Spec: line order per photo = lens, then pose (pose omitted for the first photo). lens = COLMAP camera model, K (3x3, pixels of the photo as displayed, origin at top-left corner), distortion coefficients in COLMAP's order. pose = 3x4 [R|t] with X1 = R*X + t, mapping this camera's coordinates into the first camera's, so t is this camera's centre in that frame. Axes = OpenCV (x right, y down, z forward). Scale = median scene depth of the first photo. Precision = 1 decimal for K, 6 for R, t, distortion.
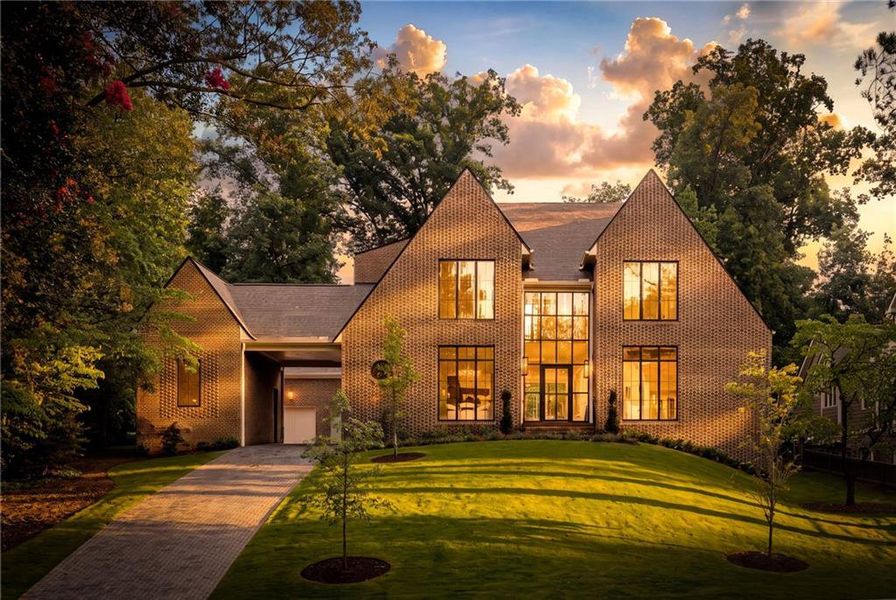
lens RADIAL K [[398.7, 0, 448.0], [0, 398.7, 300.0], [0, 0, 1]] dist [0.004354, 0.000389]
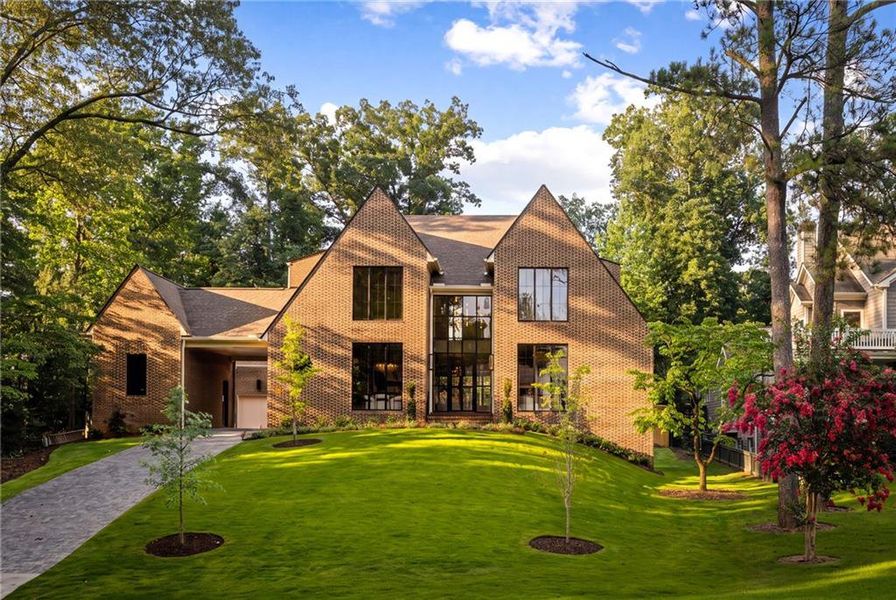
lens RADIAL K [[352.9, 0, 451.8], [0, 352.9, 298.2], [0, 0, 1]] dist [-0.000080, -0.000080]
pose [[0.999594, 0.000261, -0.028509, 0.127031], [-0.000415, 0.999985, -0.005401, -0.003363], [0.028507, 0.005411, 0.999579, 0.006078]]
